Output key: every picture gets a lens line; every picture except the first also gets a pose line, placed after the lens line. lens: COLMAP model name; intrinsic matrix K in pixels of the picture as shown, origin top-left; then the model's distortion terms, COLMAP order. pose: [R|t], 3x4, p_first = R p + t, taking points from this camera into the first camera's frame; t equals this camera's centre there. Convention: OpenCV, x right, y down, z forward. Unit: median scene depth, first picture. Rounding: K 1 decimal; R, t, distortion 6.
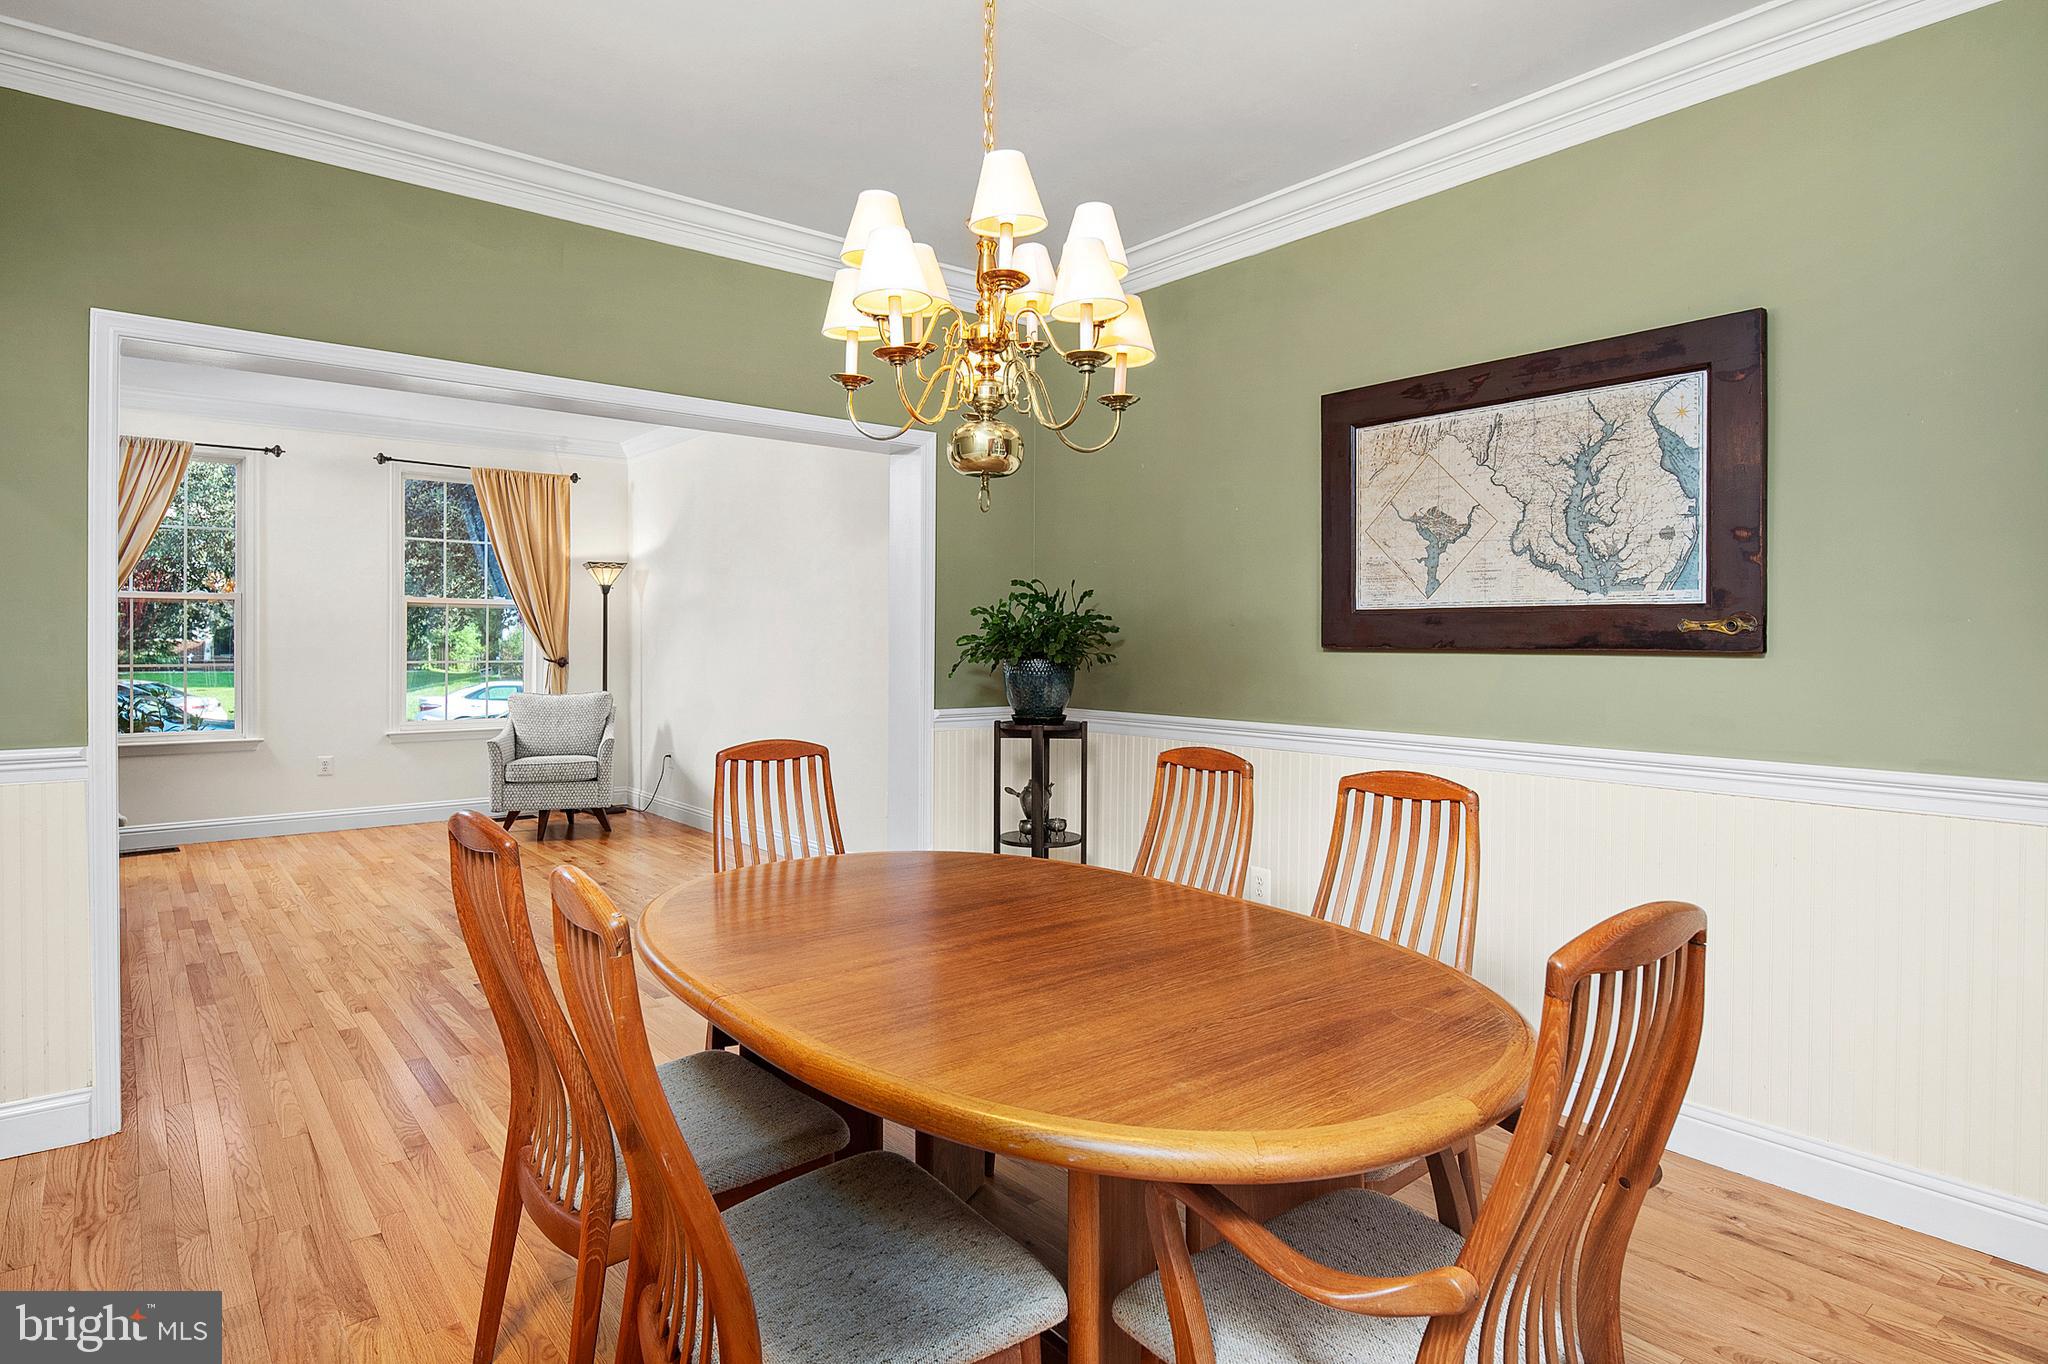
lens RADIAL K [[1103.5, 0, 1009.9], [0, 1103.5, 645.5], [0, 0, 1]] dist [-0.003901, -0.003535]
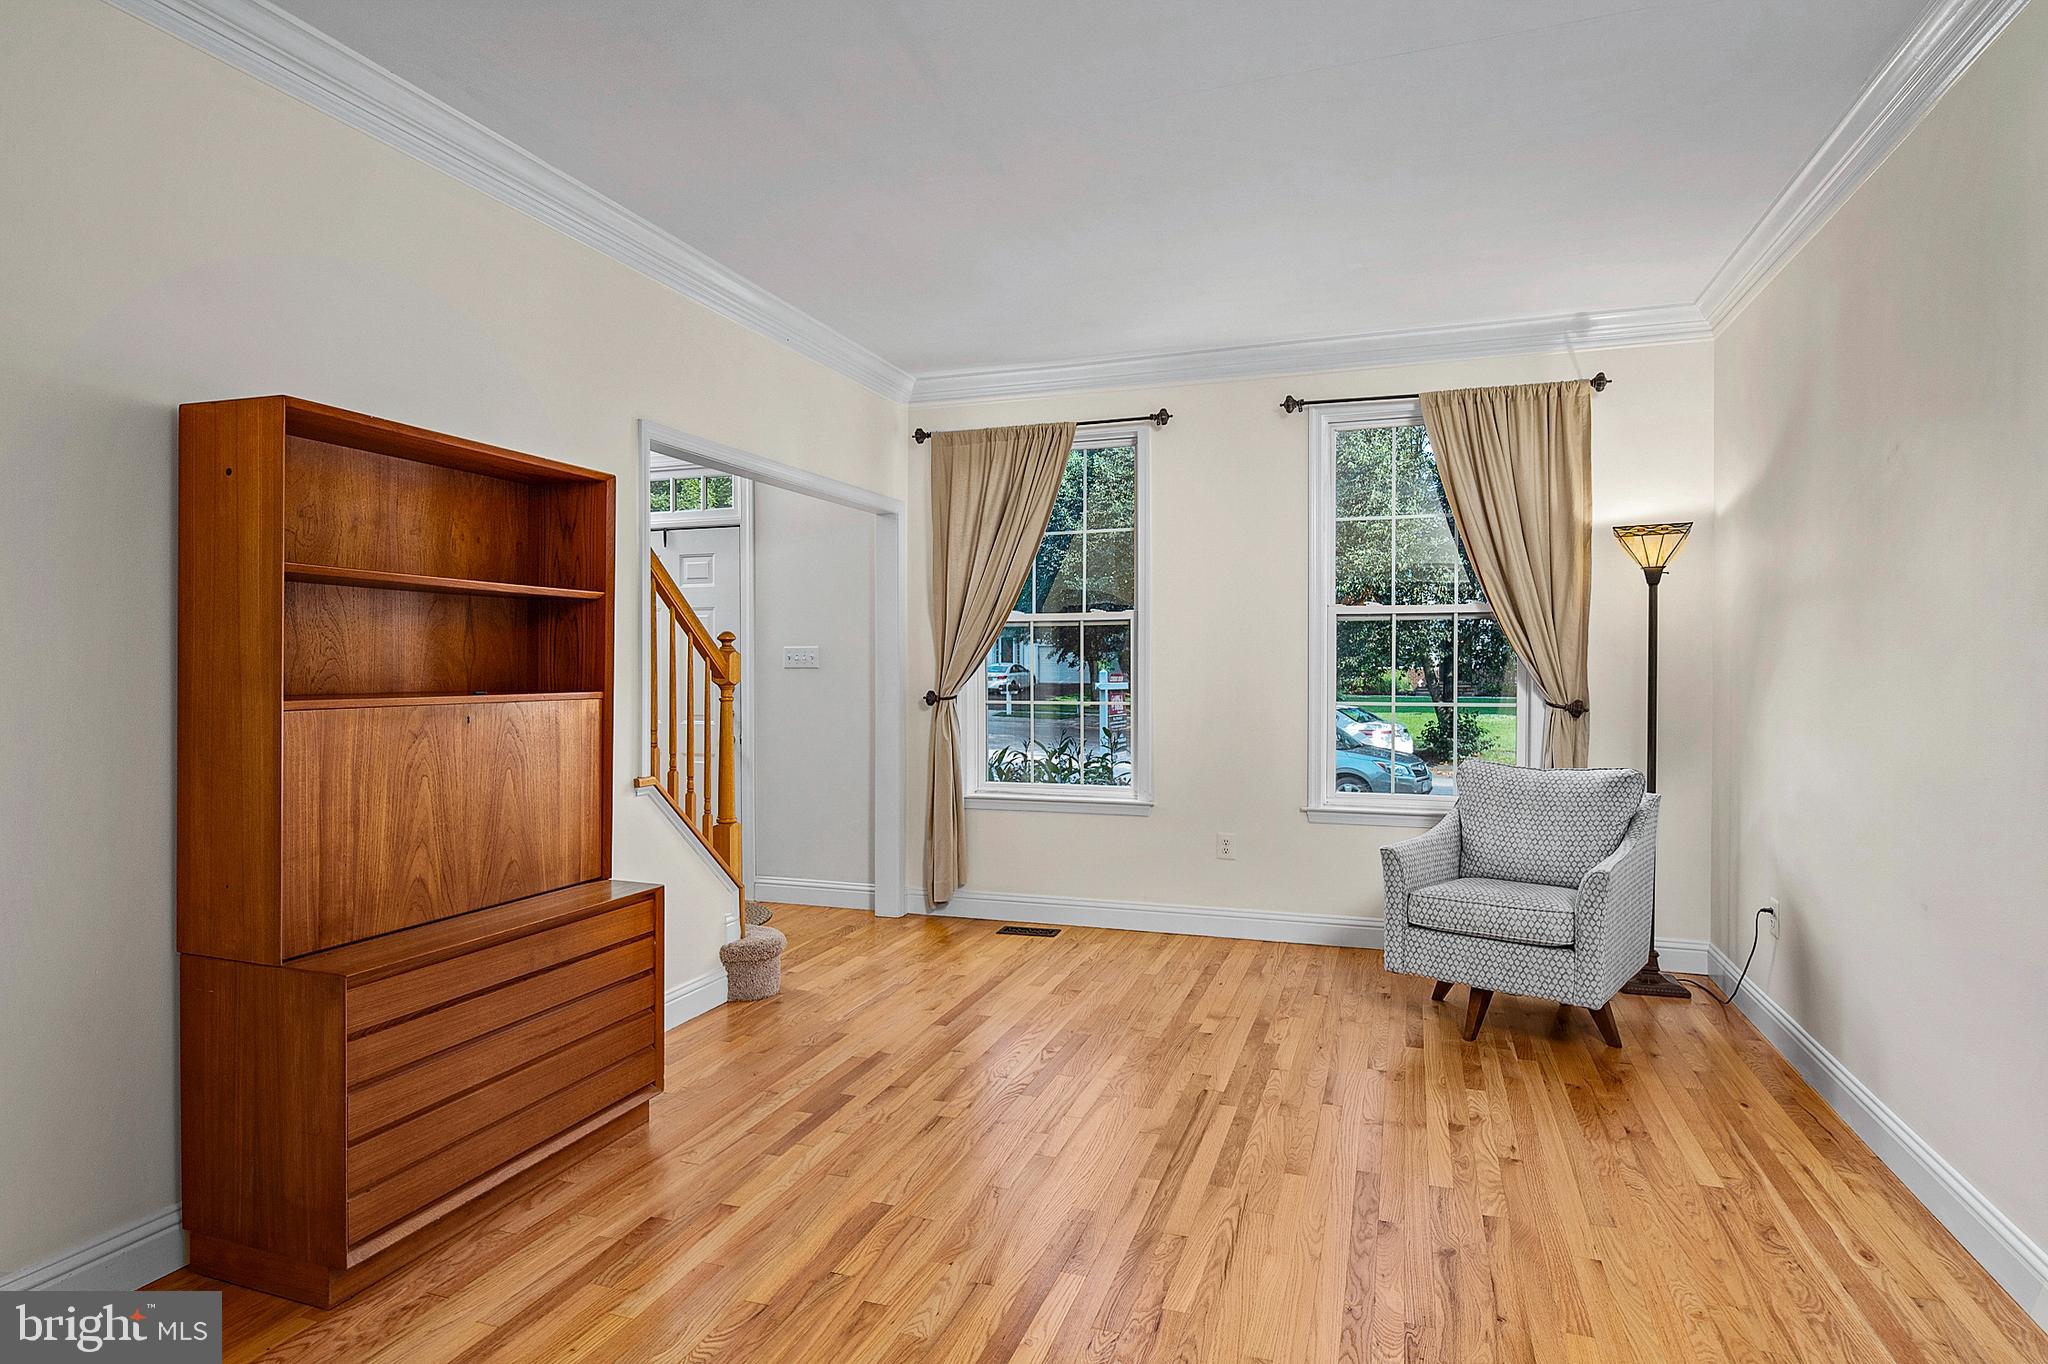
lens RADIAL K [[1108.4, 0, 1024.0], [0, 1108.4, 682.0], [0, 0, 1]] dist [-0.001480, -0.000794]
pose [[0.522324, 0.007775, -0.852712, -0.066402], [-0.000660, 0.999962, 0.008713, -0.003687], [0.852747, -0.003988, 0.522309, 0.462492]]
